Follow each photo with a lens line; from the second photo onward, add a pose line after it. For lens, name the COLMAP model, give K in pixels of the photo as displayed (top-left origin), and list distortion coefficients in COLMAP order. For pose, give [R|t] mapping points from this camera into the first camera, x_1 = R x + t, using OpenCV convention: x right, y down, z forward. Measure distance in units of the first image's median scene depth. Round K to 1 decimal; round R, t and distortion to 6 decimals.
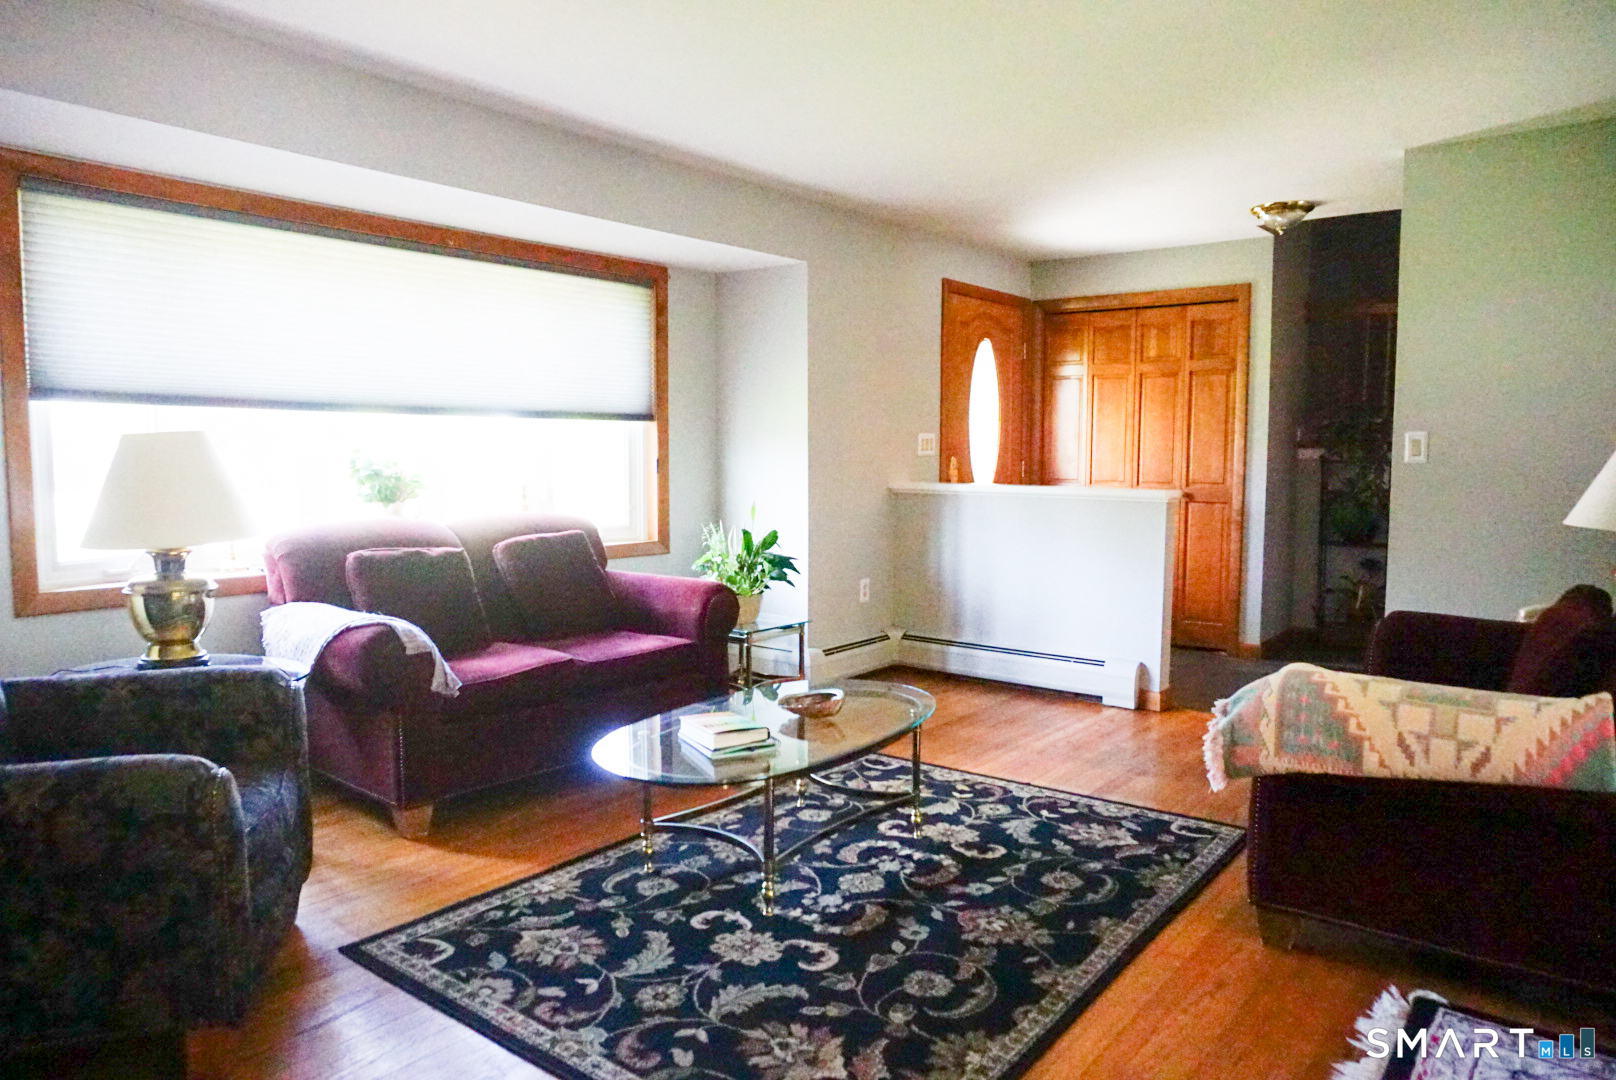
lens RADIAL K [[1082.5, 0, 808.0], [0, 1082.5, 540.0], [0, 0, 1]] dist [-0.055131, 0.043257]
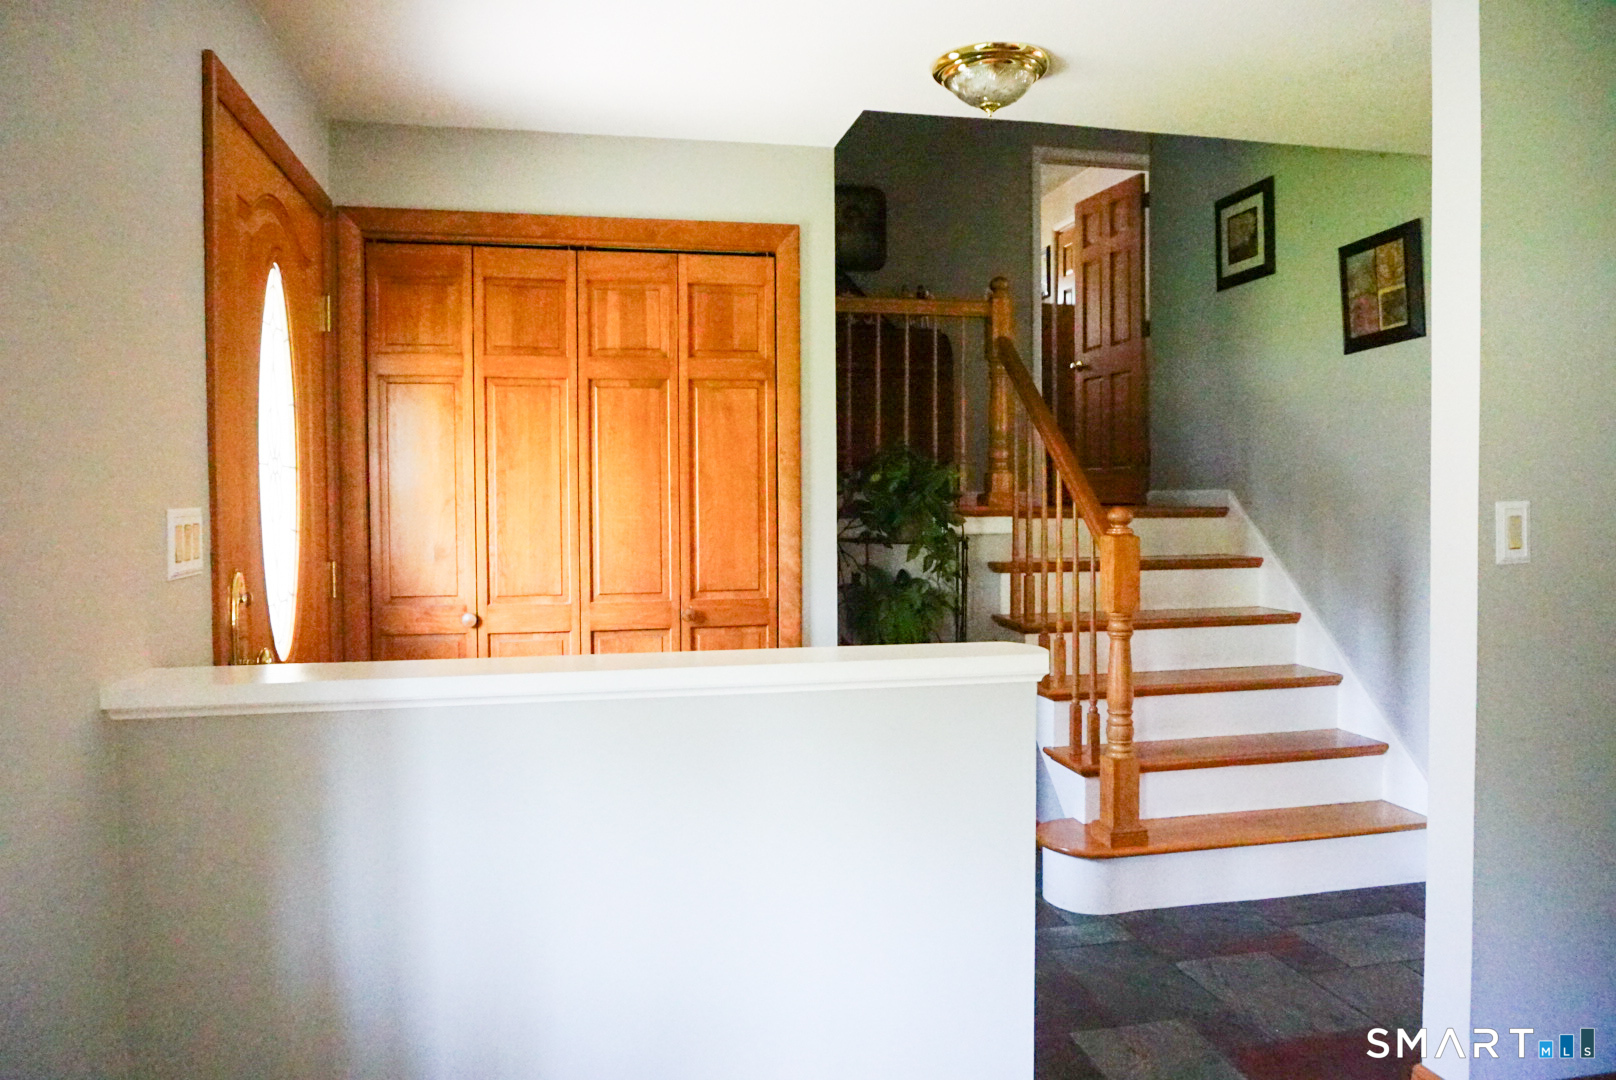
lens RADIAL K [[1089.6, 0, 832.0], [0, 1089.6, 536.1], [0, 0, 1]] dist [-0.055107, 0.032895]
pose [[0.637997, -0.033298, 0.769319, -0.009524], [0.074364, 0.997059, -0.018515, -0.066020], [-0.766440, 0.069022, 0.638597, 0.616736]]
